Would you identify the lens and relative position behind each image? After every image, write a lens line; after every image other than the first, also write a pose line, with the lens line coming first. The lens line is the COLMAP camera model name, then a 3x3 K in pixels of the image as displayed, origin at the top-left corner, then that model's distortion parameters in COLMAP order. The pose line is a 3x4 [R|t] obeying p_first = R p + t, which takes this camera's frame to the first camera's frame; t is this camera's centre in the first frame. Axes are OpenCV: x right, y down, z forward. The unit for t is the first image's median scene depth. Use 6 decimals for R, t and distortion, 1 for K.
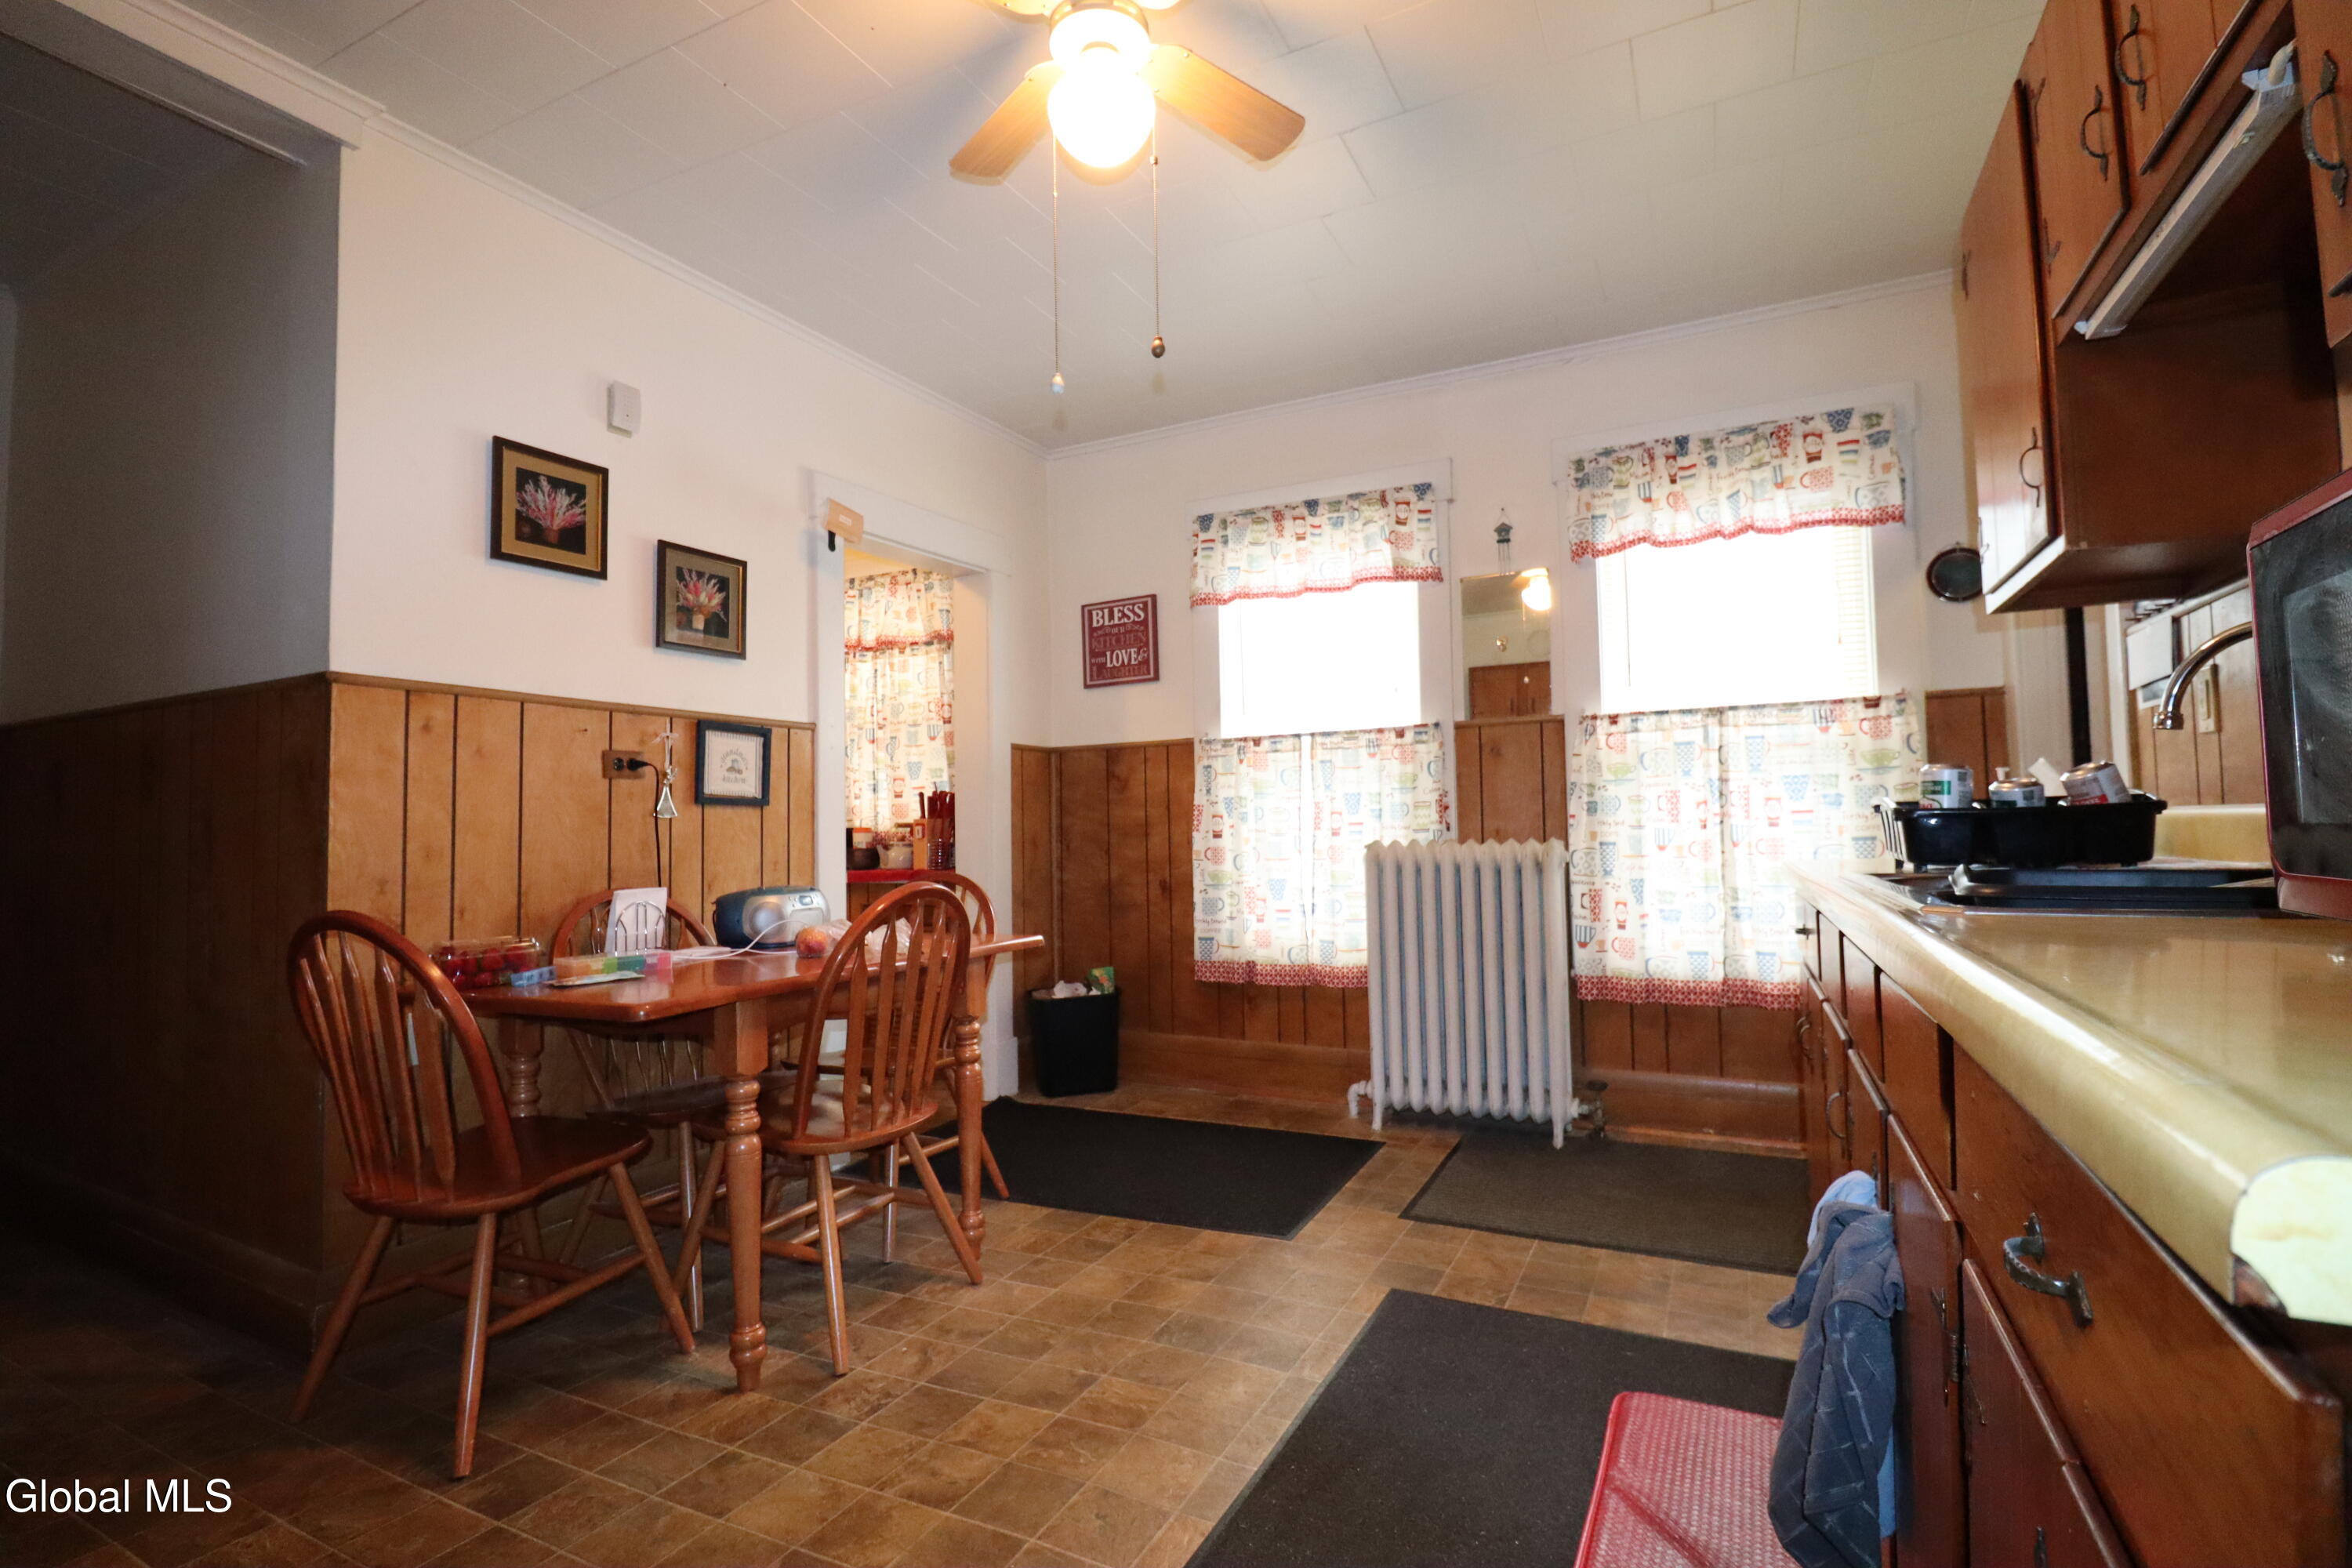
lens RADIAL K [[1097.7, 0, 1154.1], [0, 1097.7, 774.4], [0, 0, 1]] dist [-0.006142, -0.011711]
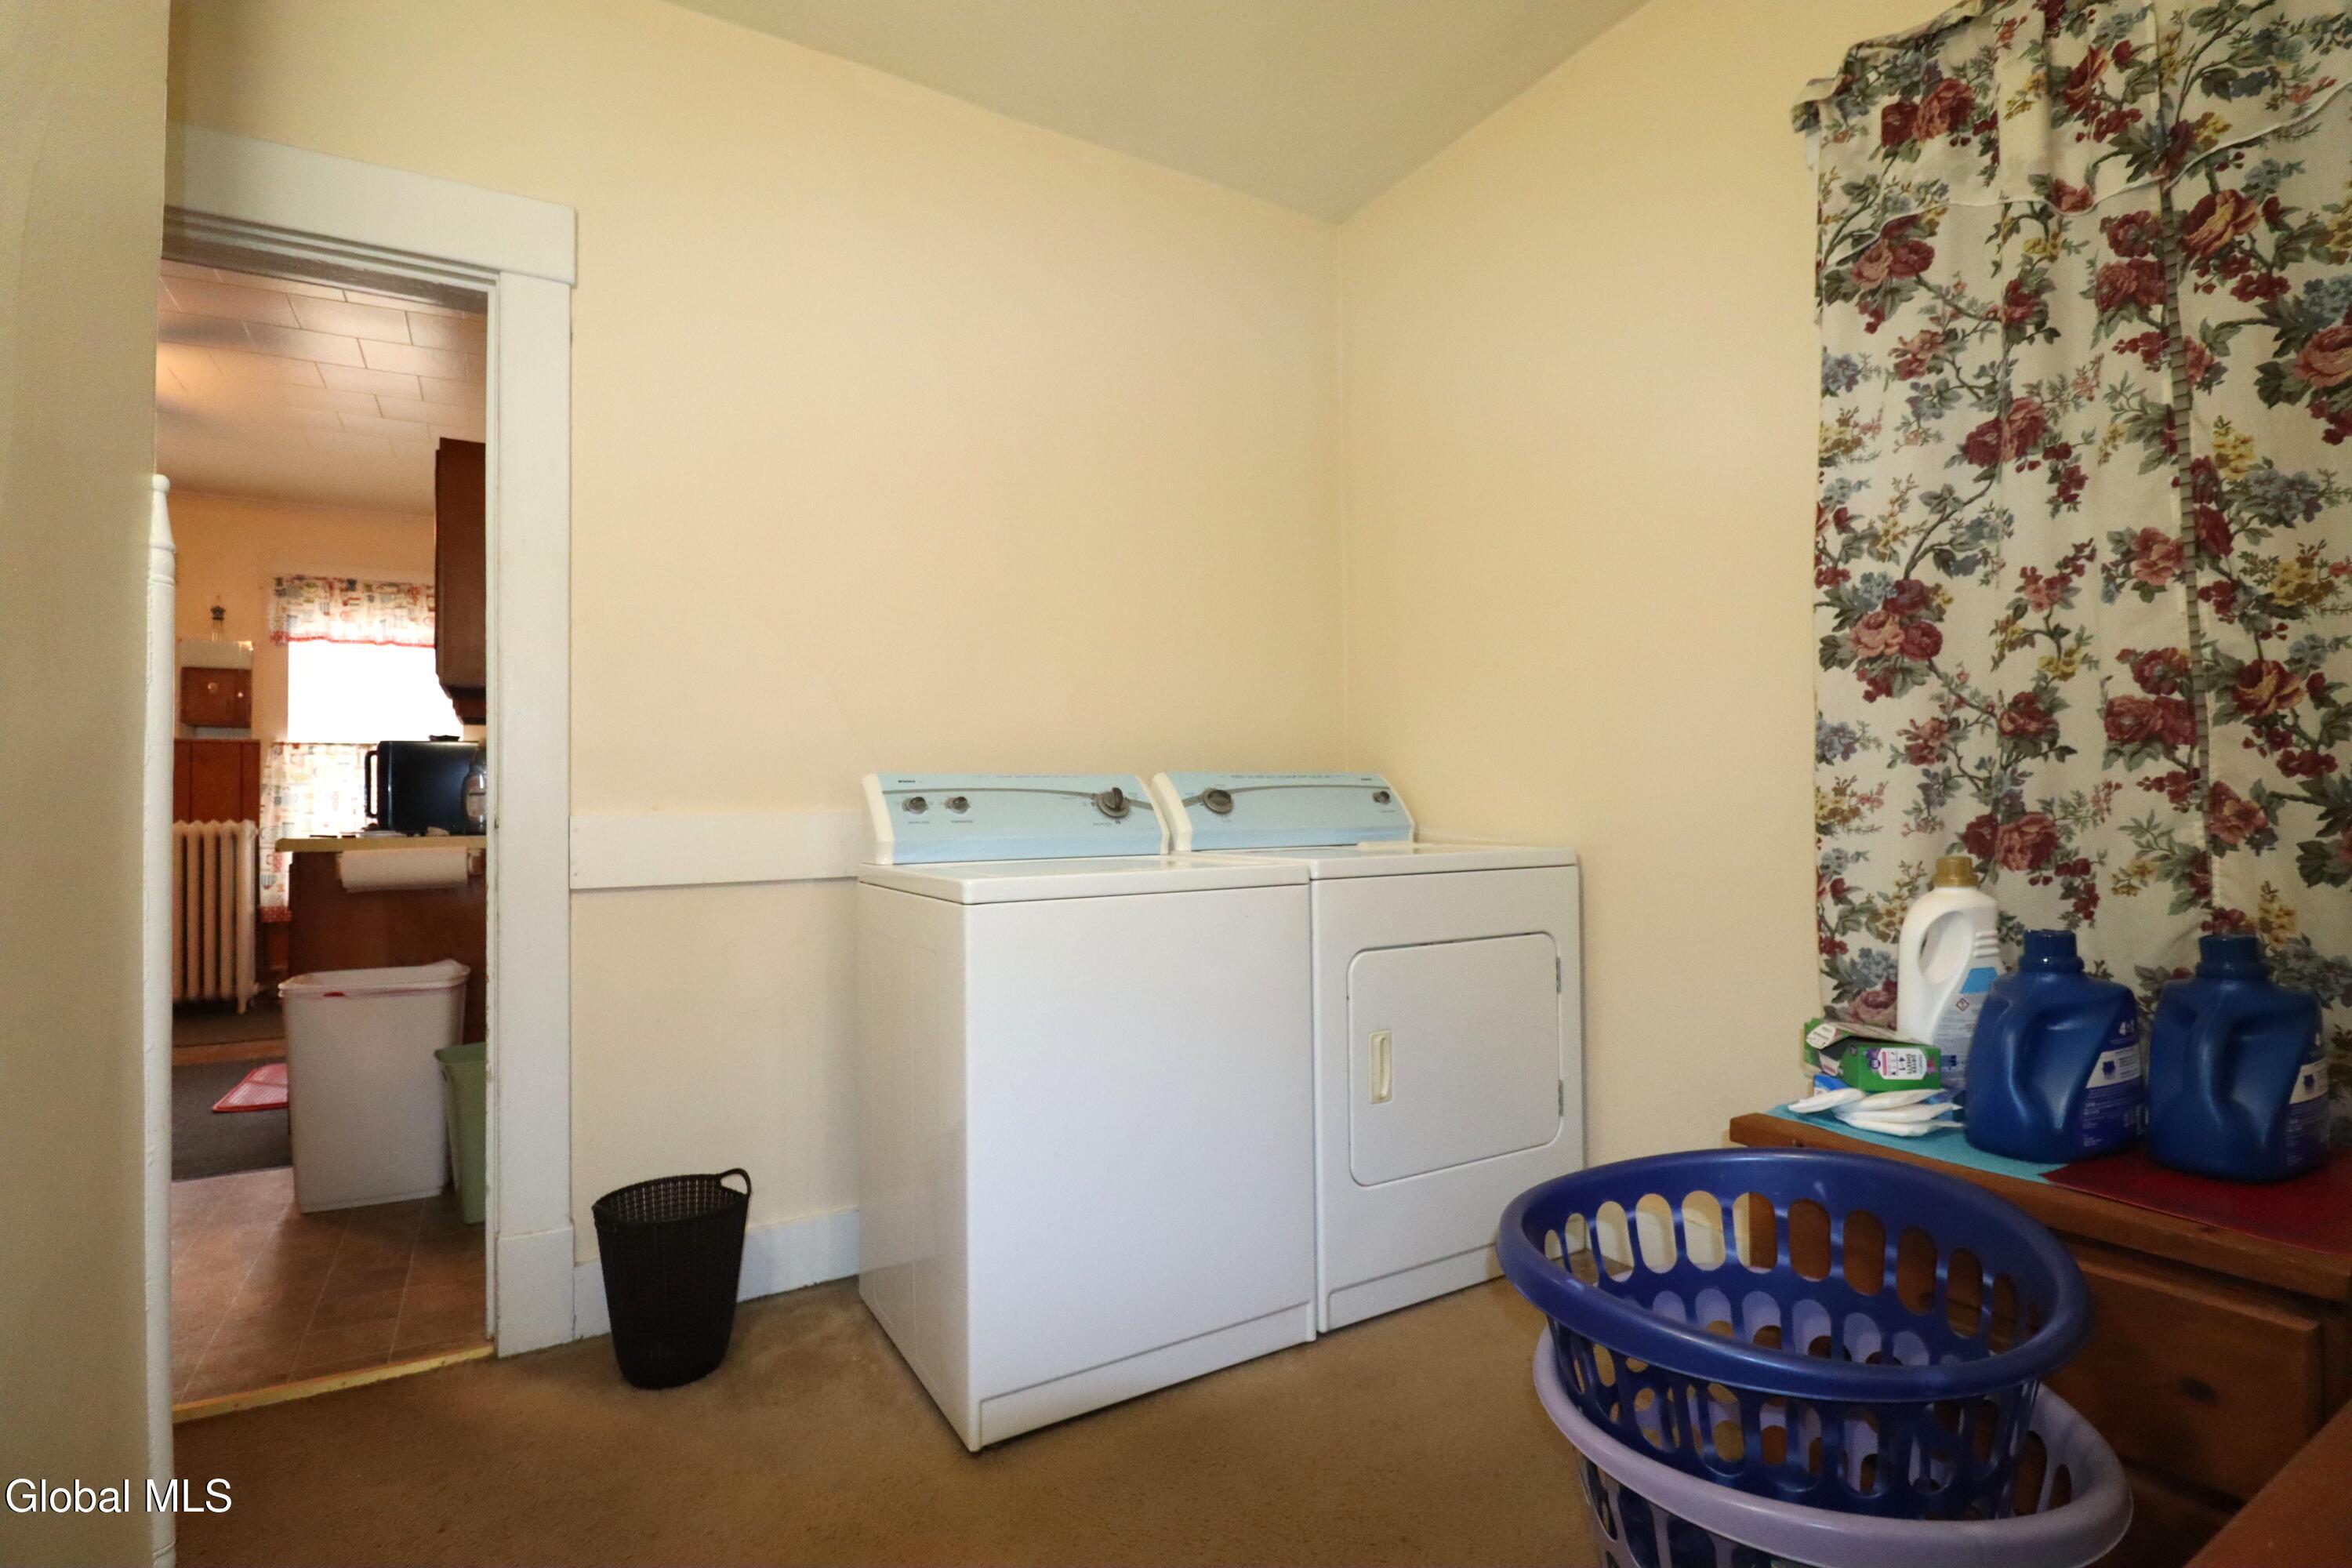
lens RADIAL K [[1097.7, 0, 1177.9], [0, 1097.7, 788.7], [0, 0, 1]] dist [-0.006142, -0.011711]
pose [[0.511137, 0.027110, 0.859071, -0.263642], [-0.041057, 0.999132, -0.007102, -0.027062], [-0.858518, -0.031641, 0.511807, -0.851338]]
